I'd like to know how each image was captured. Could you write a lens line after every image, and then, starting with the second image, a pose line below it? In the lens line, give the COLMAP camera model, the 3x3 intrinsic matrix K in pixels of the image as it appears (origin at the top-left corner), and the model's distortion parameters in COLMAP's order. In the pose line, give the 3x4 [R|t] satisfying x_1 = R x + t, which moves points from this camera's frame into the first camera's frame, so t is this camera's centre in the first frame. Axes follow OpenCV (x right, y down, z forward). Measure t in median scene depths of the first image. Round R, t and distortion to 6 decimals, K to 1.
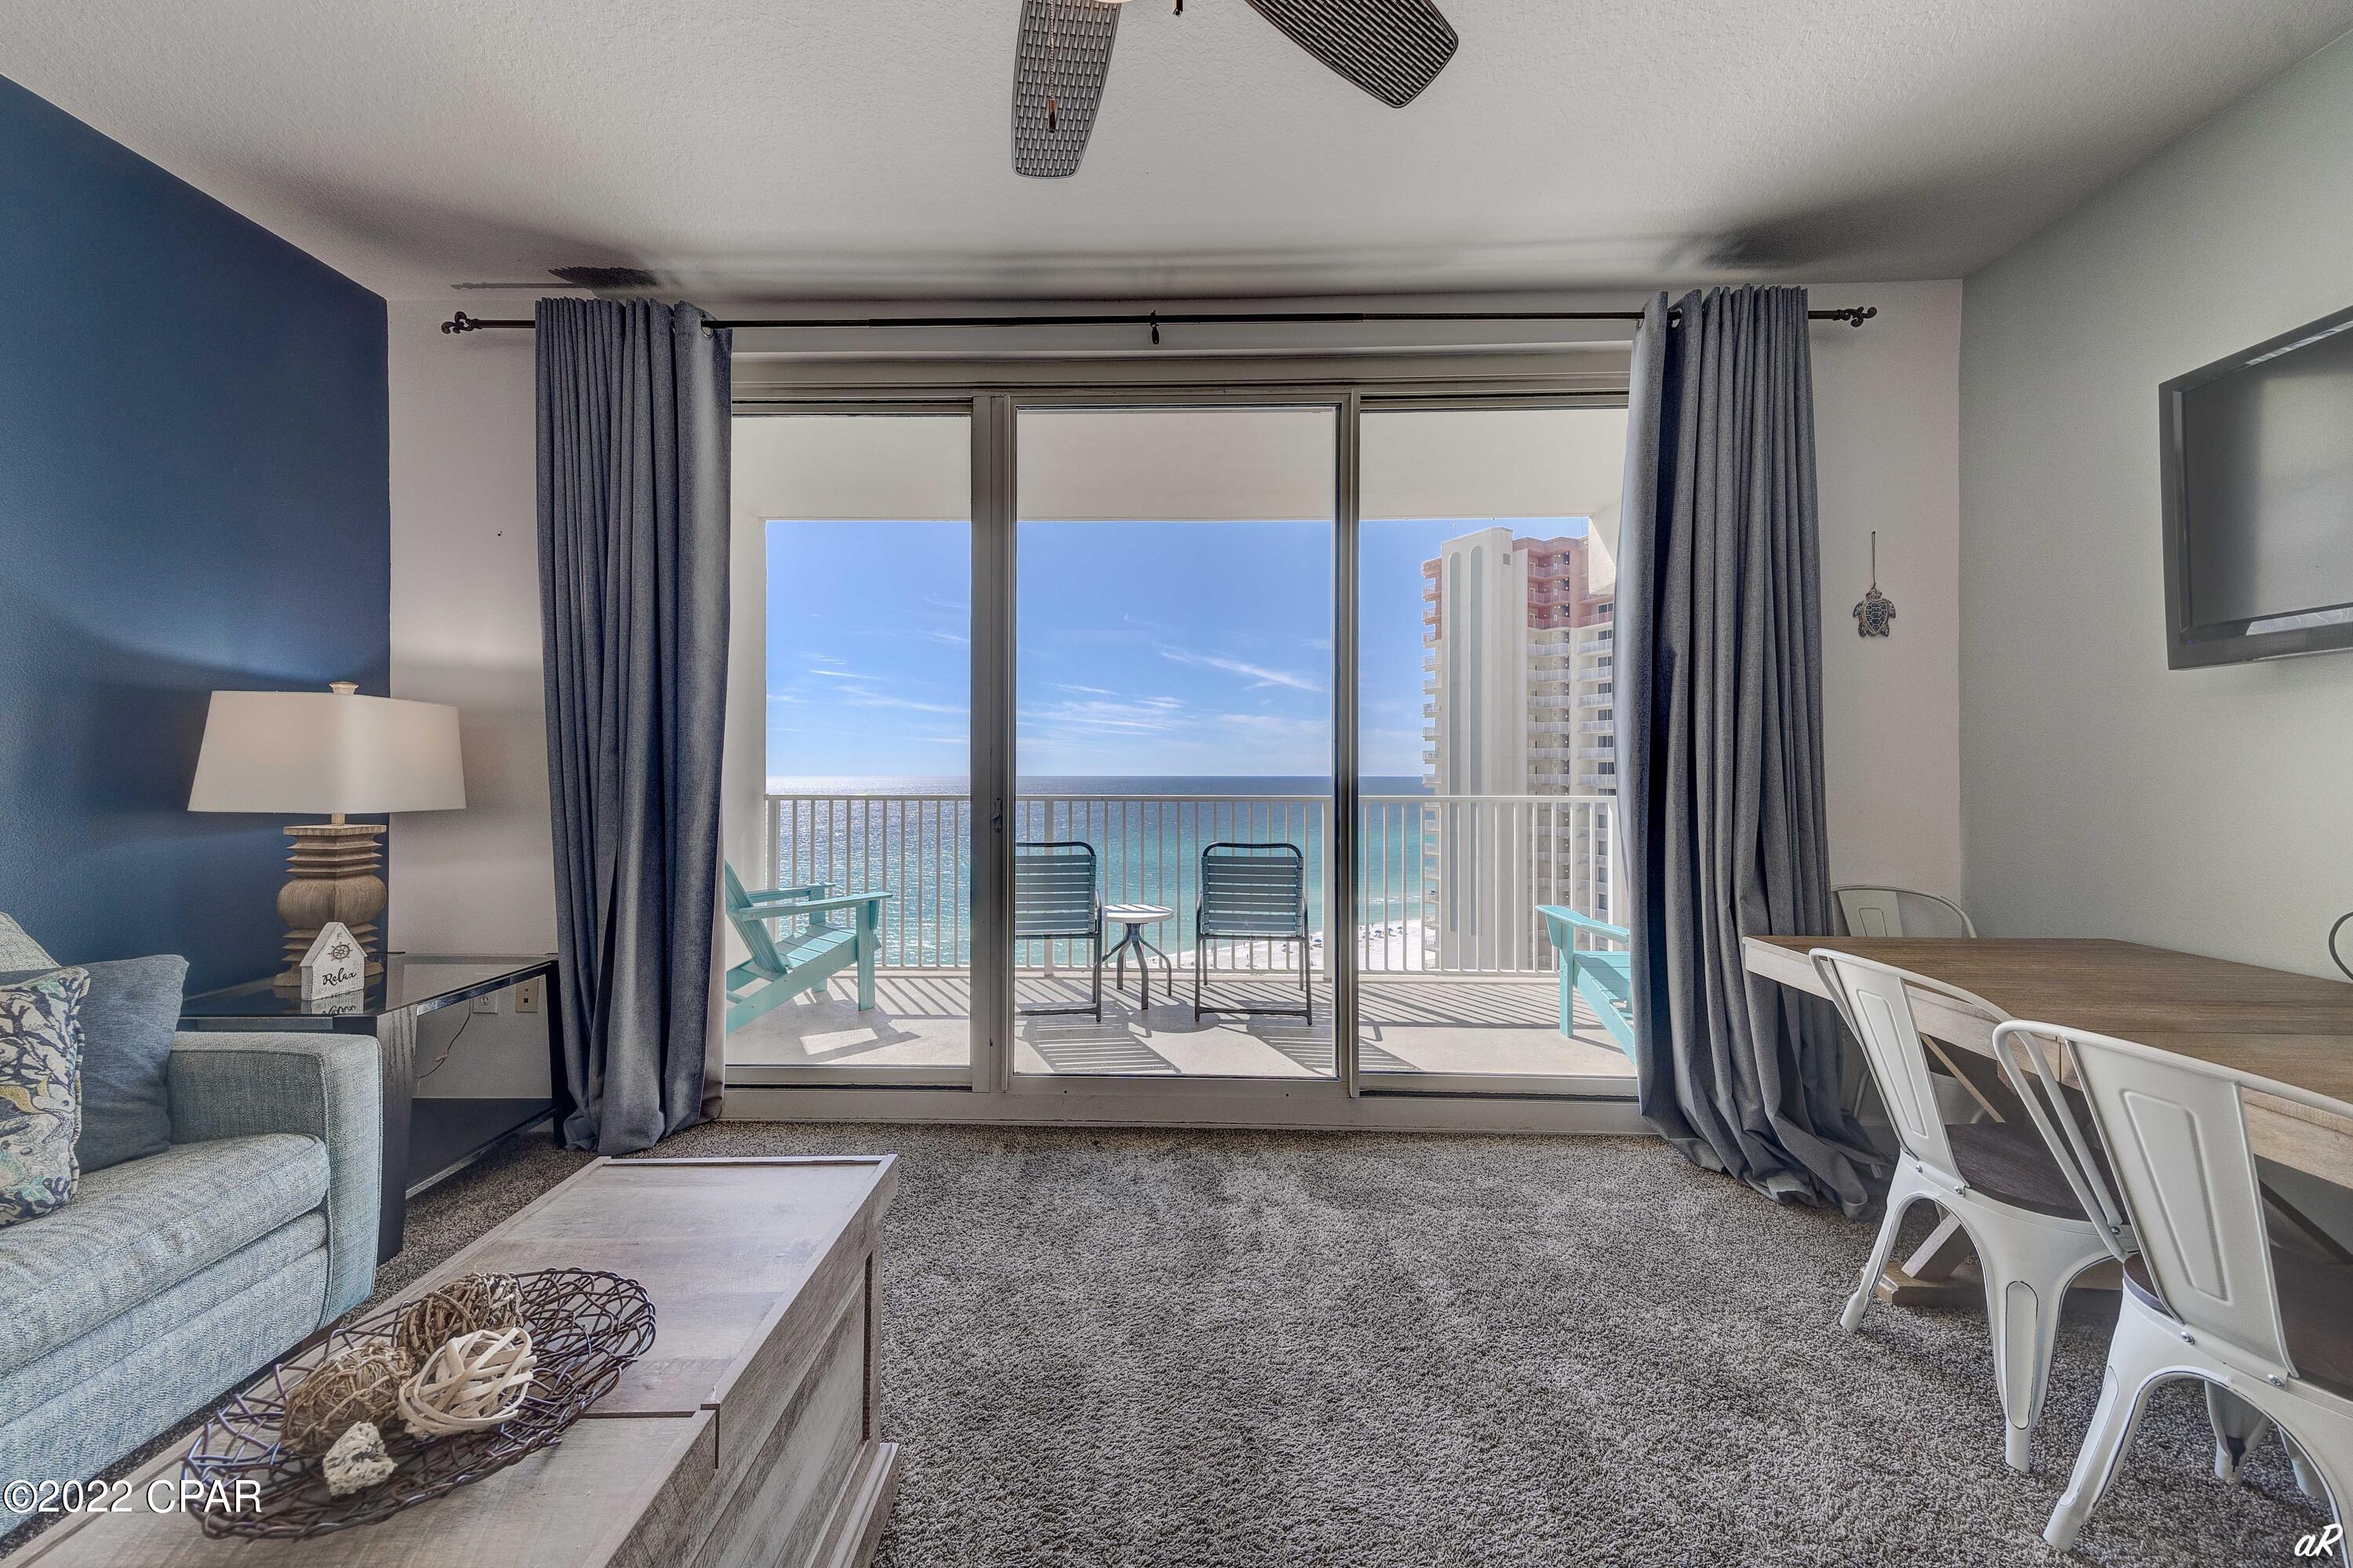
lens RADIAL K [[789.4, 0, 1173.0], [0, 789.4, 770.8], [0, 0, 1]] dist [0.016684, -0.000251]
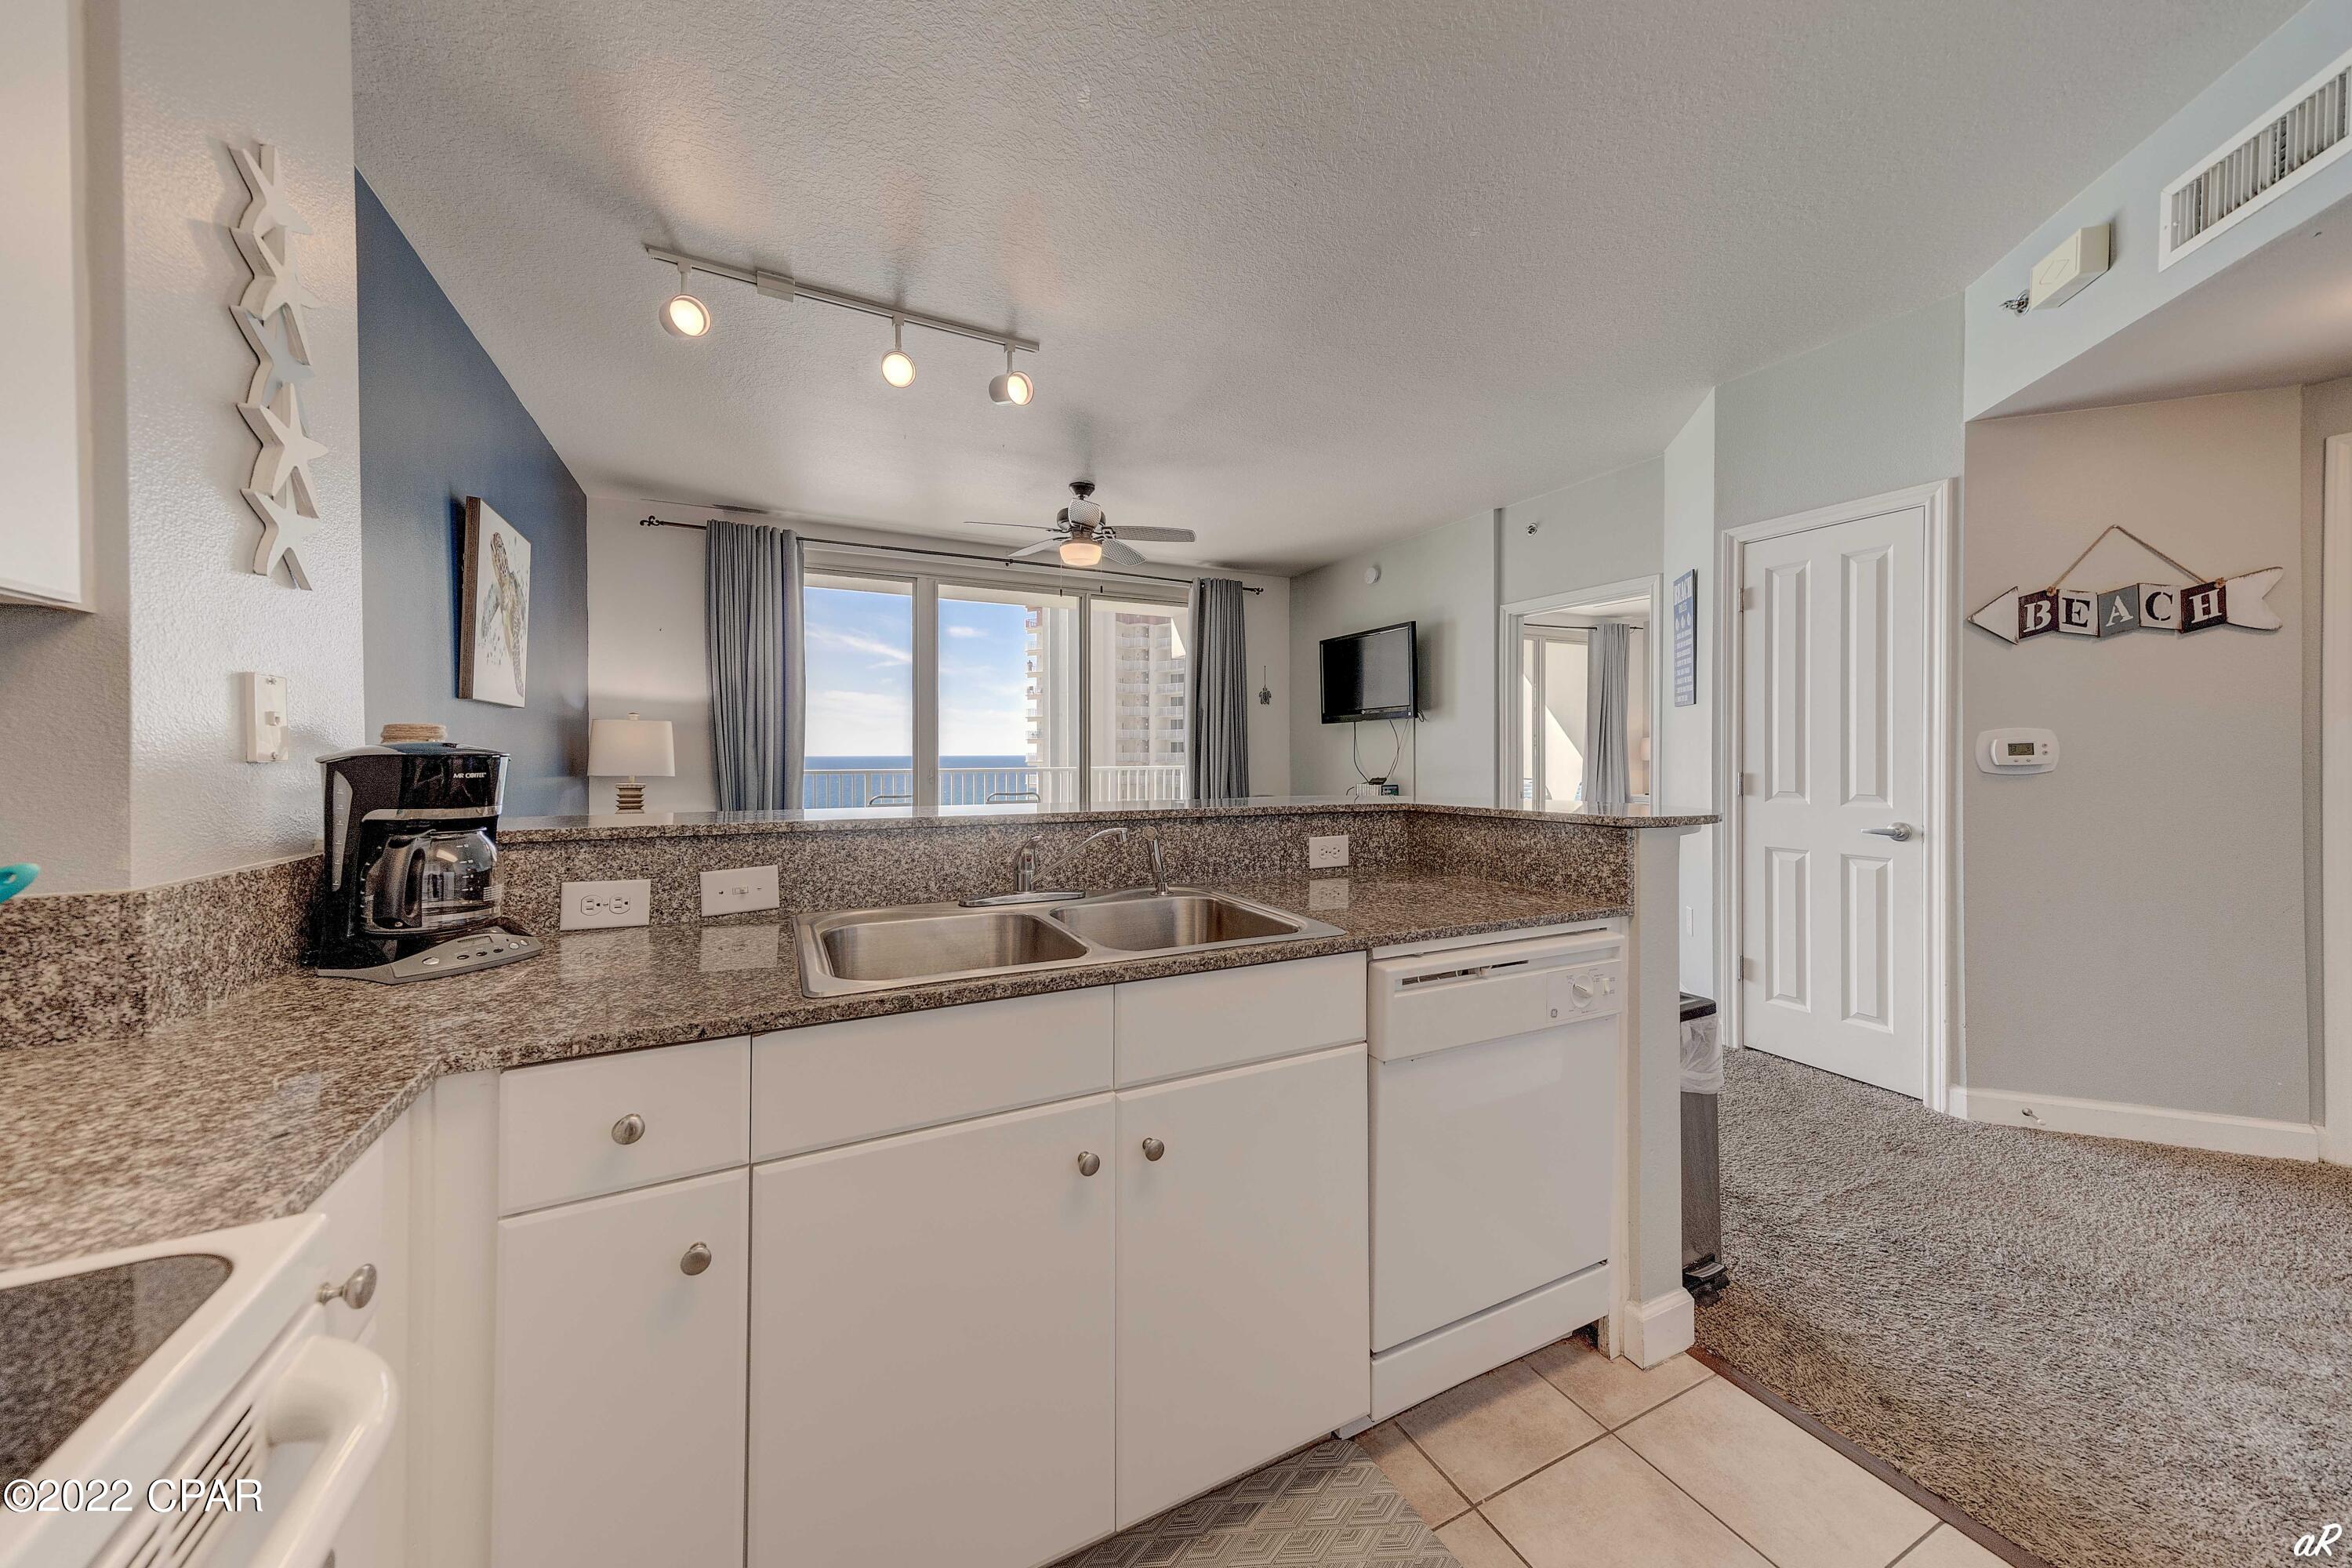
lens RADIAL K [[795.5, 0, 1172.2], [0, 795.5, 765.2], [0, 0, 1]] dist [0.017796, -0.002555]
pose [[0.880458, -0.012136, 0.473968, -0.710195], [0.002968, 0.999794, 0.020087, -0.014280], [-0.474114, -0.016279, 0.880313, -1.271067]]
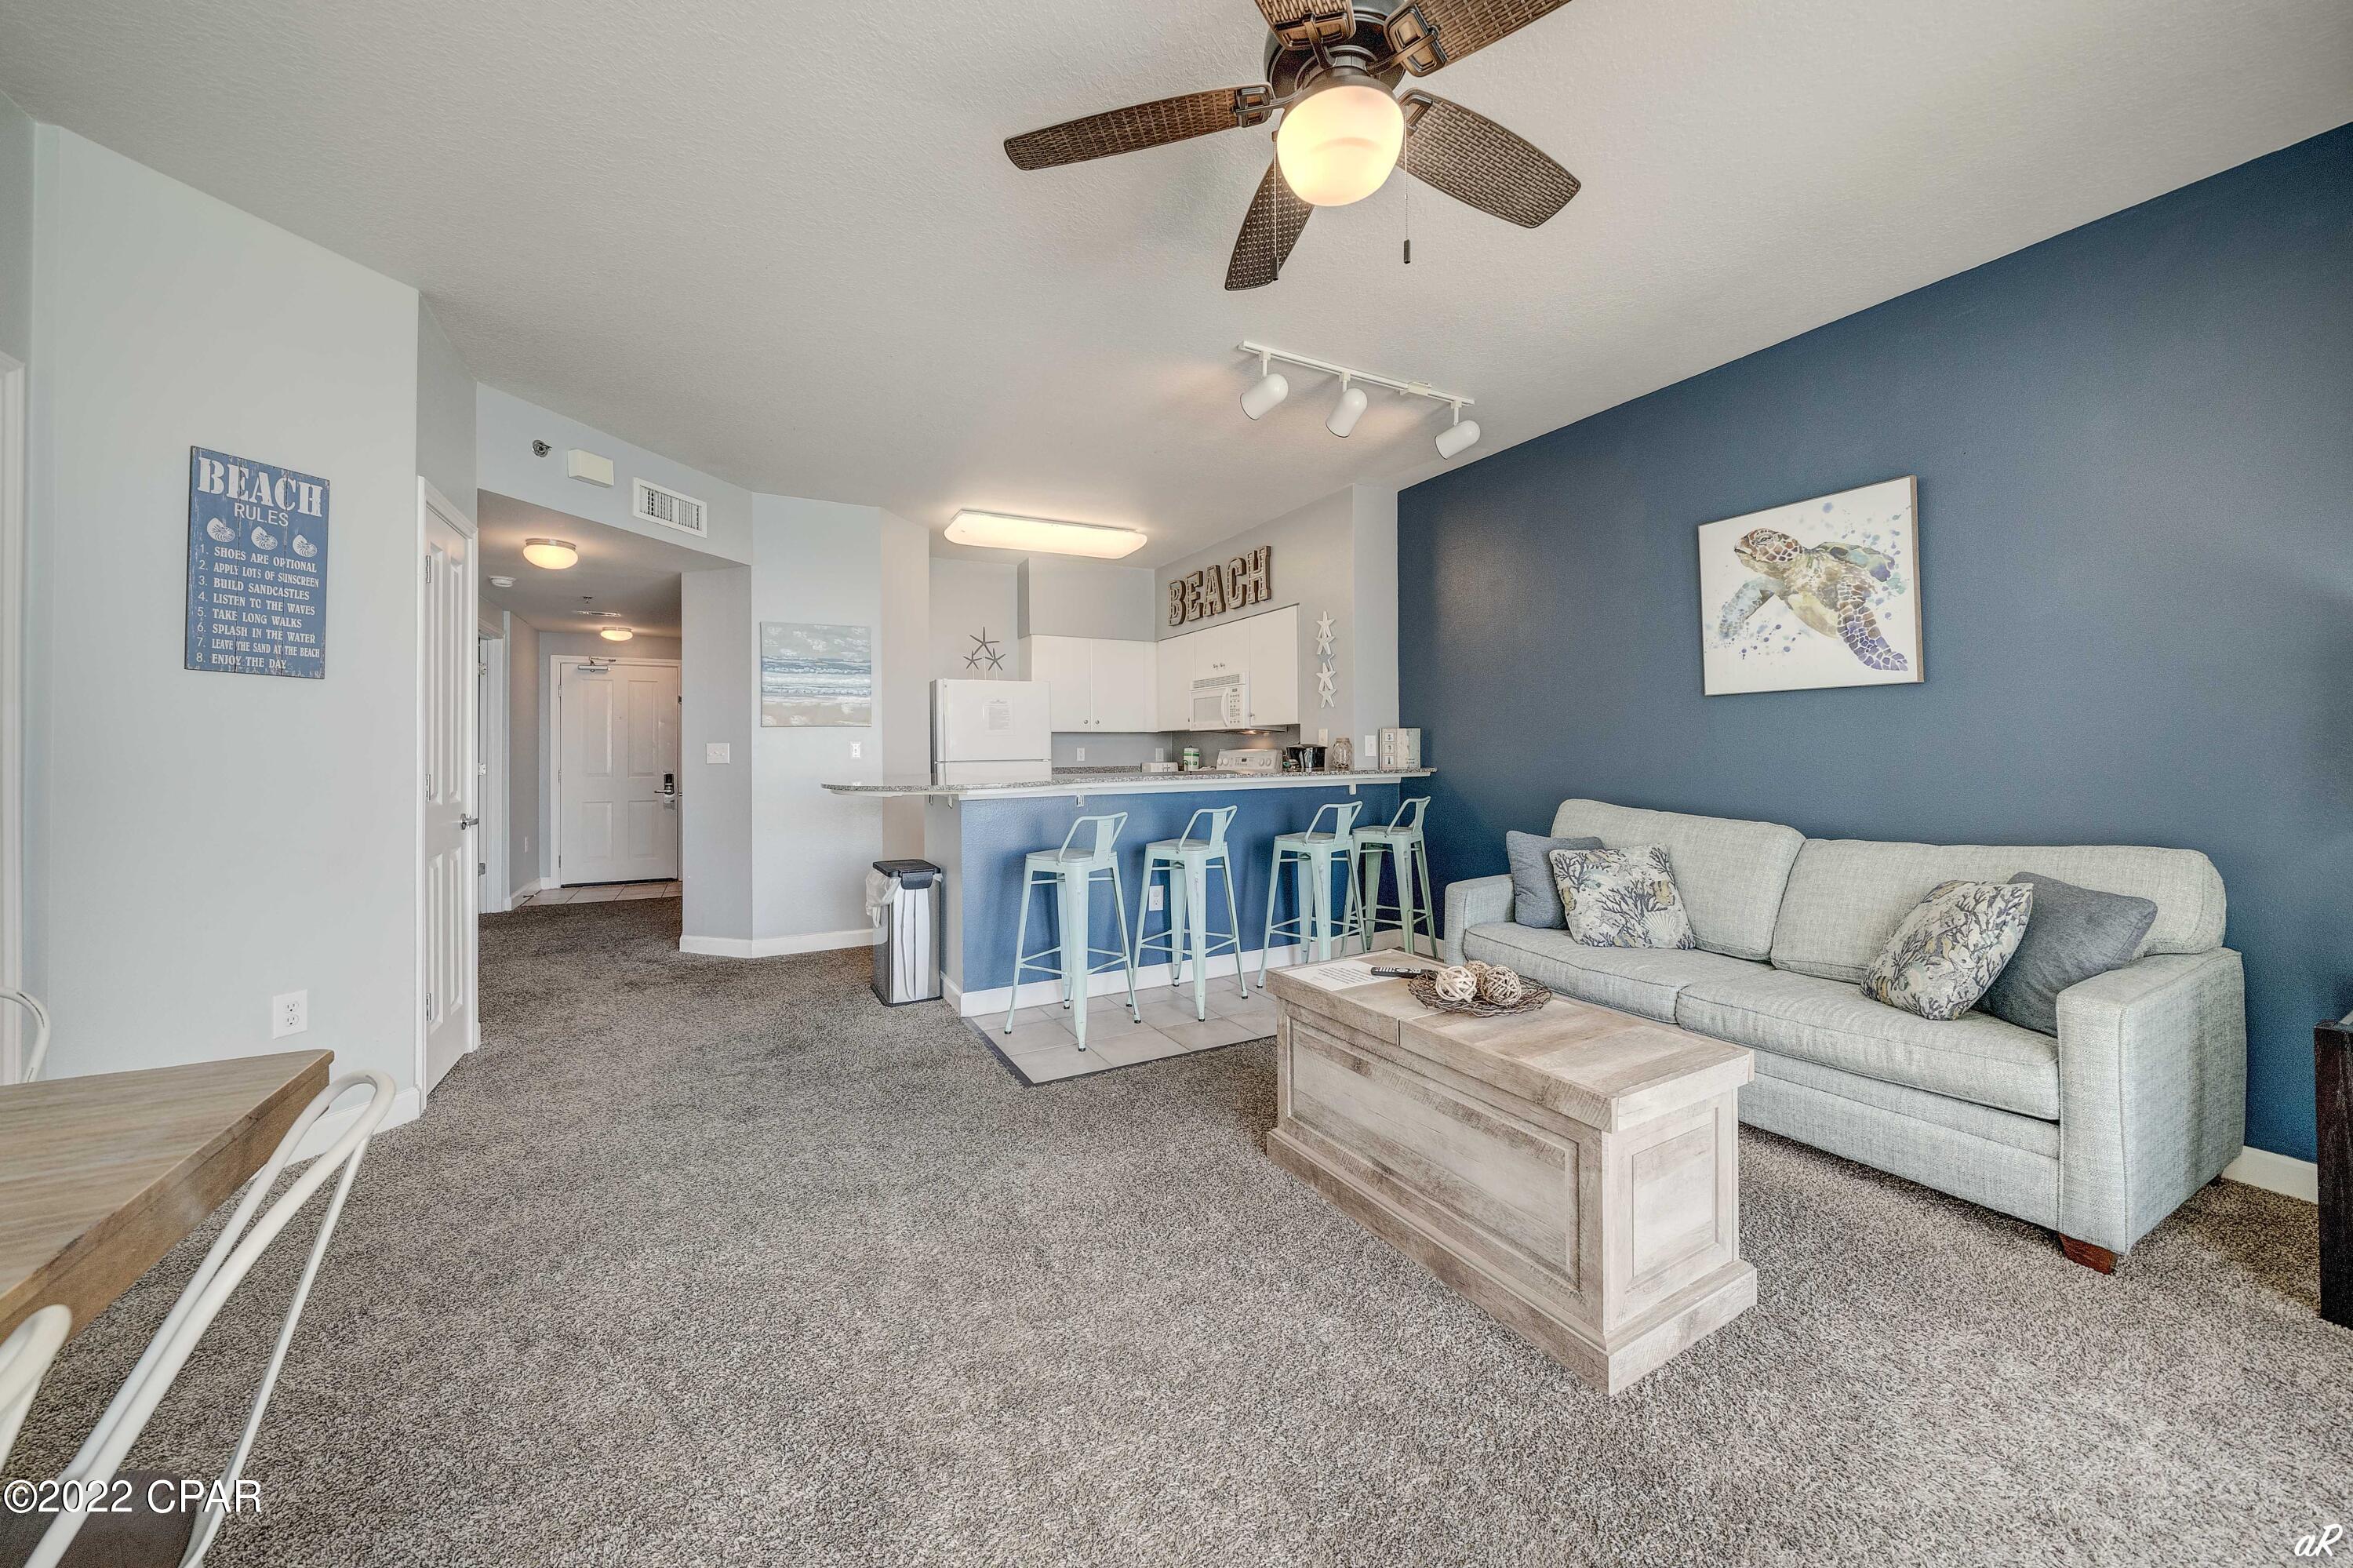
lens RADIAL K [[826.2, 0, 1182.4], [0, 826.2, 740.7], [0, 0, 1]] dist [-0.000391, -0.000130]
pose [[-0.874197, -0.000972, -0.485571, 0.384686], [0.004890, 0.999930, -0.010805, 0.000824], [0.485548, -0.011820, -0.874130, 0.925701]]
